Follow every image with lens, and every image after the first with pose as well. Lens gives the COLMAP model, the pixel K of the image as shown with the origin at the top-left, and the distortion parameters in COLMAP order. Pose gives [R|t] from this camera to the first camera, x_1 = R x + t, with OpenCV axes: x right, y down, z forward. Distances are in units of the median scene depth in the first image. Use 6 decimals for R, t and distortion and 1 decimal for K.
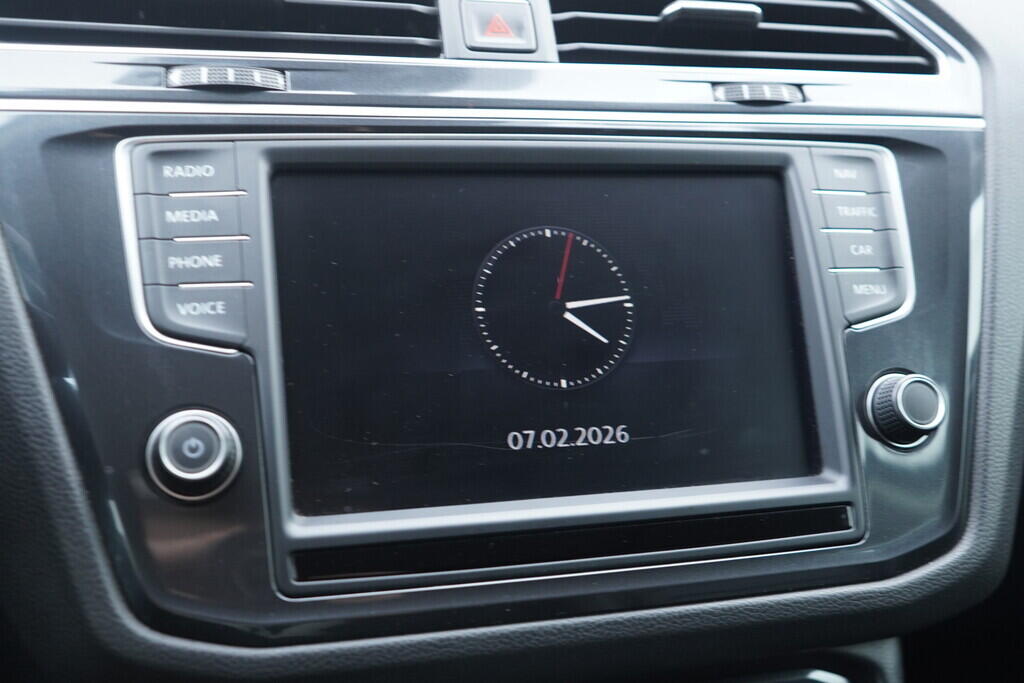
lens RADIAL K [[1049.3, 0, 512.0], [0, 1049.3, 341.5], [0, 0, 1]] dist [-0.005554, 0.016382]
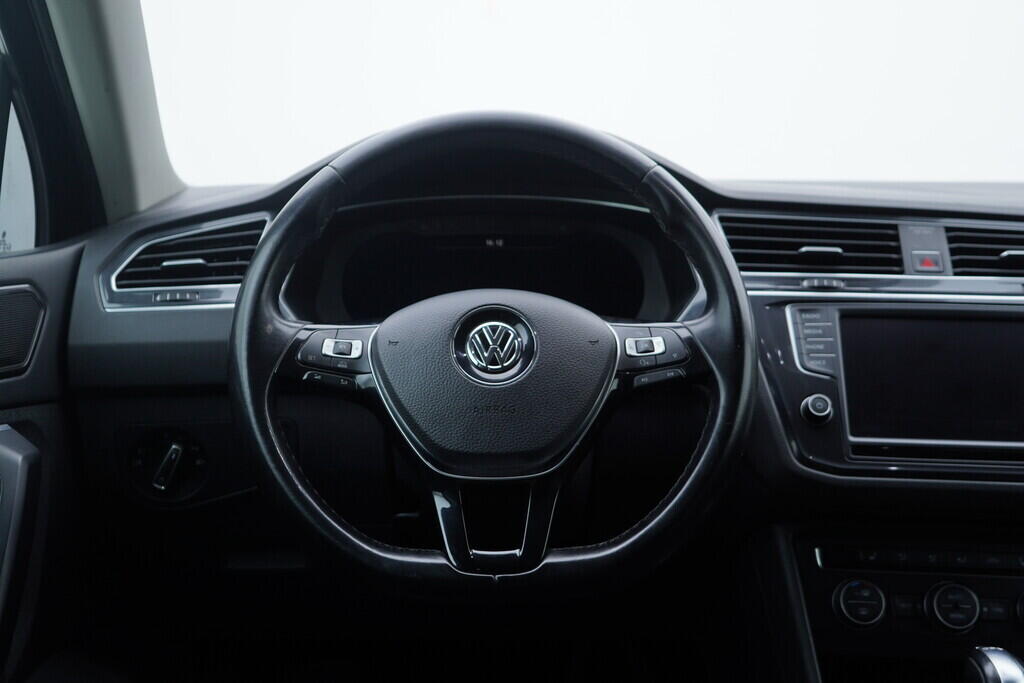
lens RADIAL K [[1049.3, 0, 512.0], [0, 1049.3, 341.5], [0, 0, 1]] dist [-0.005554, 0.016382]
pose [[0.936915, 0.016372, -0.349173, -0.071472], [-0.075398, 0.984854, -0.156135, 0.388489], [0.341328, 0.172612, 0.923959, -1.788521]]
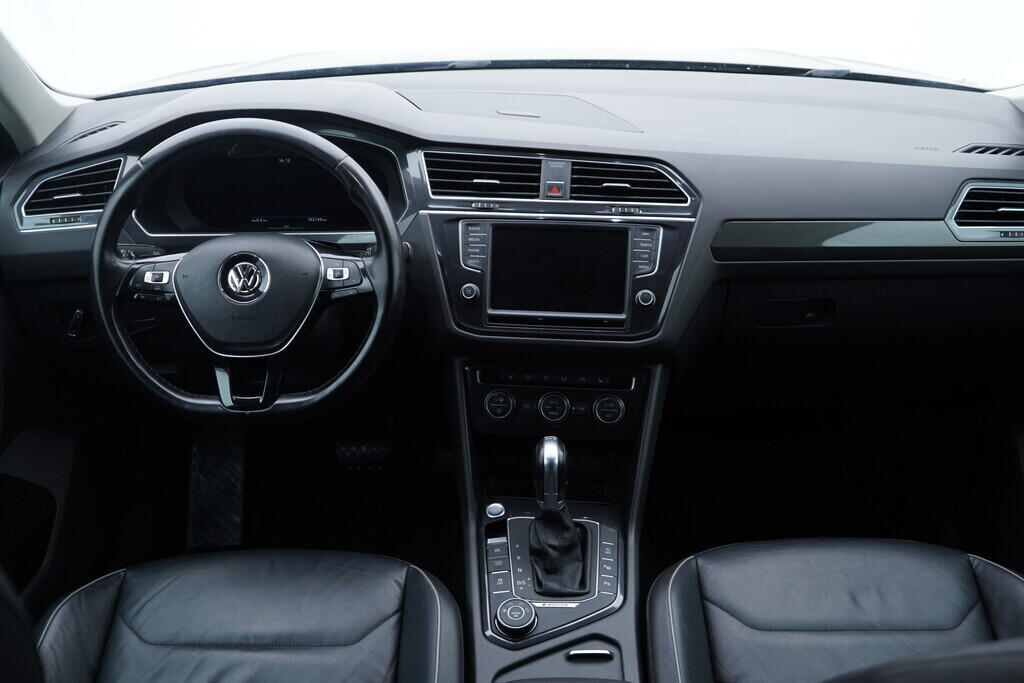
lens RADIAL K [[1049.3, 0, 512.0], [0, 1049.3, 341.5], [0, 0, 1]] dist [-0.005554, 0.016382]
pose [[0.934514, 0.113985, -0.337180, 1.305546], [-0.064617, 0.985924, 0.154206, -0.365569], [0.350010, -0.122320, 0.928725, -2.925055]]
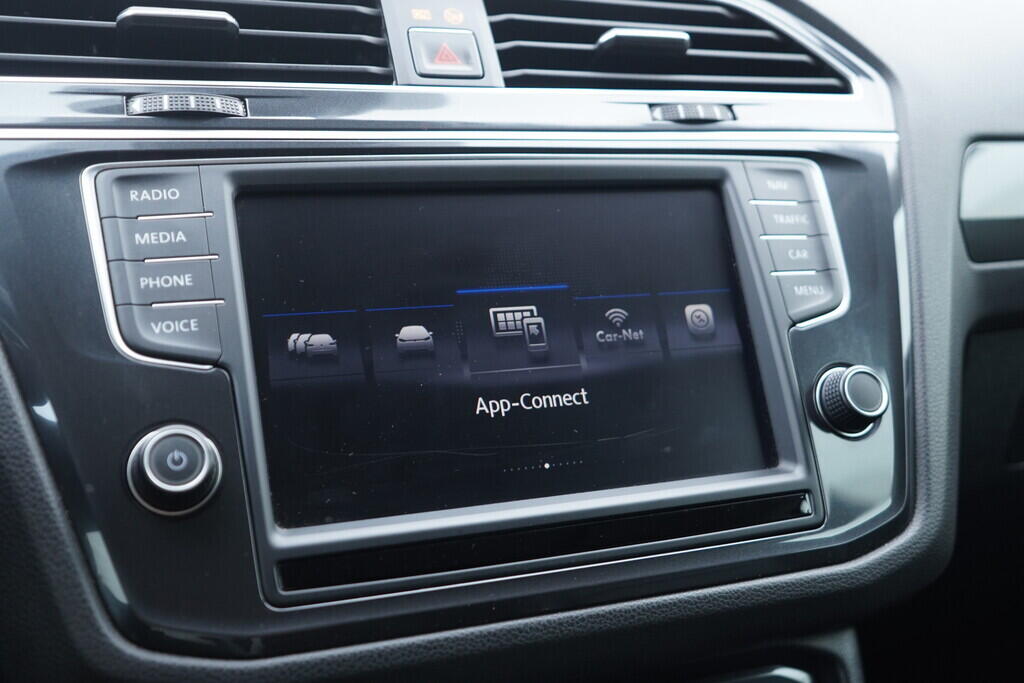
lens RADIAL K [[1049.3, 0, 512.0], [0, 1049.3, 341.5], [0, 0, 1]] dist [-0.005554, 0.016382]
pose [[0.994922, -0.046810, 0.089104, -0.058990], [0.052658, 0.996530, -0.064455, 0.059383], [-0.085778, 0.068820, 0.993935, -0.025046]]
